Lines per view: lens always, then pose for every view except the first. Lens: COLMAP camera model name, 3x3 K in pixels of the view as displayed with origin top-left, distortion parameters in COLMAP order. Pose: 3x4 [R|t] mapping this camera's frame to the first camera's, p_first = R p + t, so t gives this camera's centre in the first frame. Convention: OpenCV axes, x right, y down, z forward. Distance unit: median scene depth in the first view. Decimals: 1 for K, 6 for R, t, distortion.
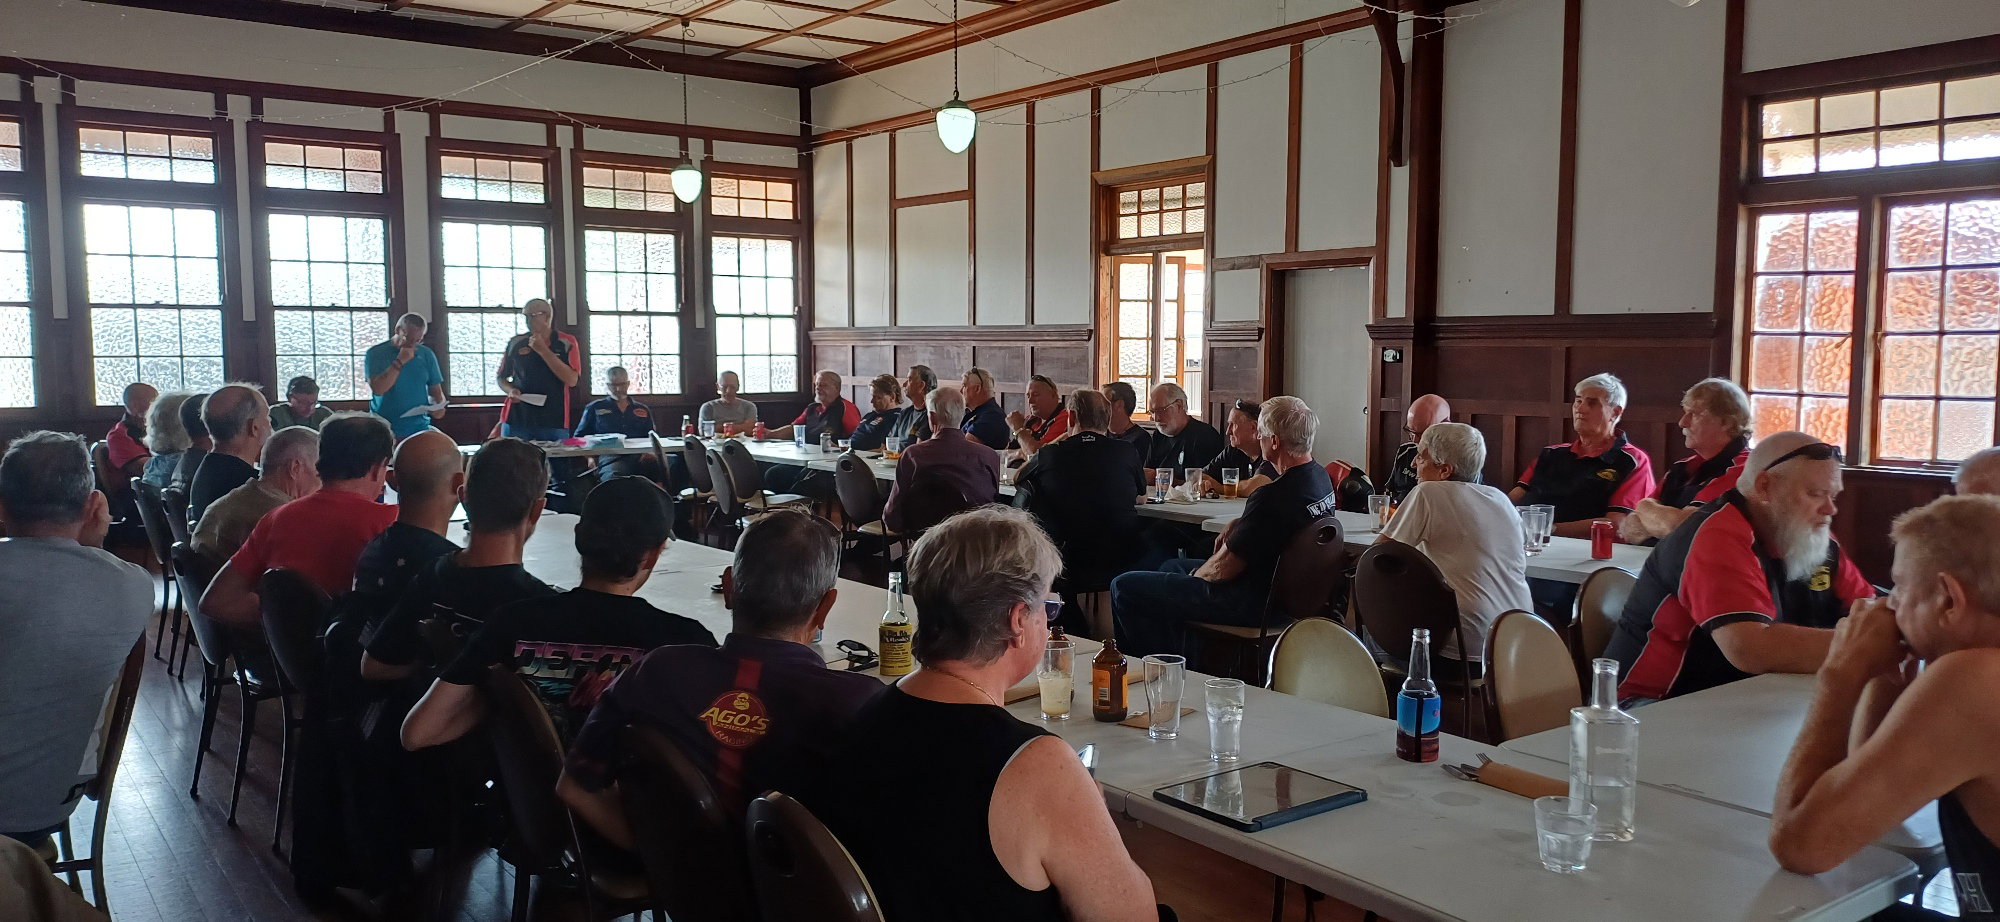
lens RADIAL K [[1488.1, 0, 1008.4], [0, 1488.1, 477.7], [0, 0, 1]] dist [0.081120, -0.069738]
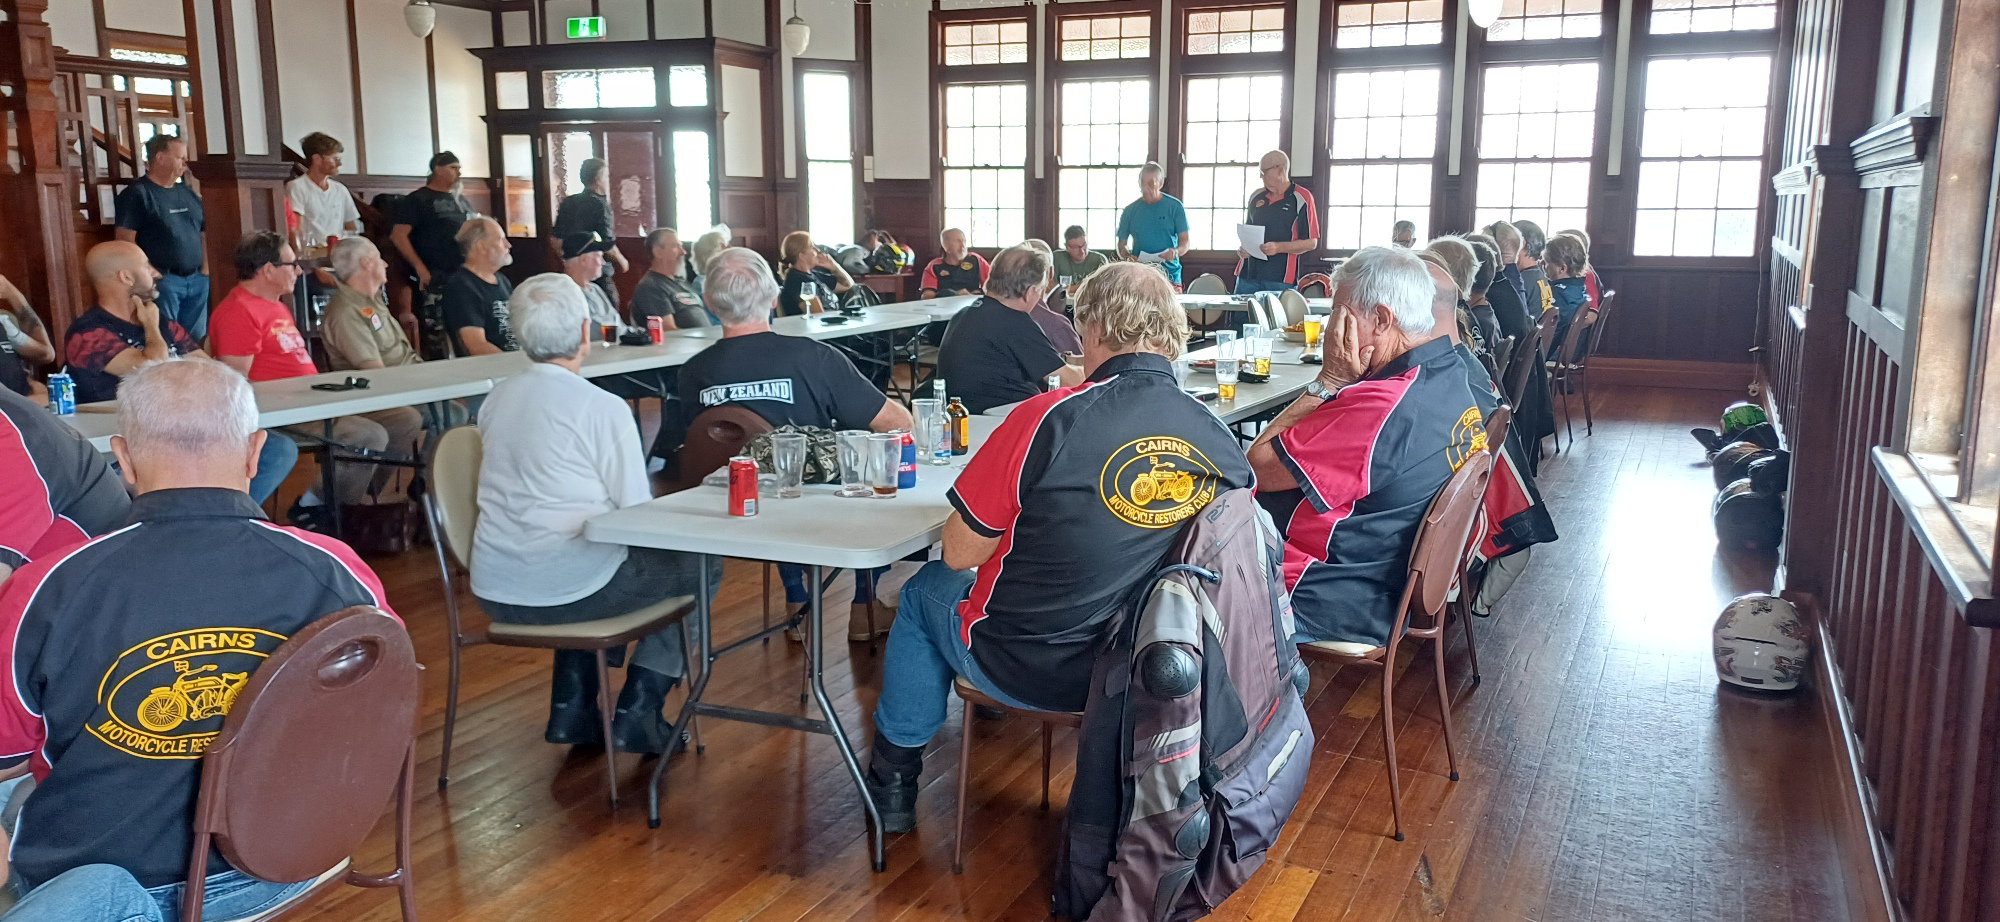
lens RADIAL K [[1488.1, 0, 1001.5], [0, 1488.1, 458.5], [0, 0, 1]] dist [0.081120, -0.069738]
pose [[0.463261, 0.152071, -0.873077, 0.494089], [-0.077593, 0.988344, 0.130977, -0.035514], [0.882819, 0.007068, 0.469661, 0.396014]]
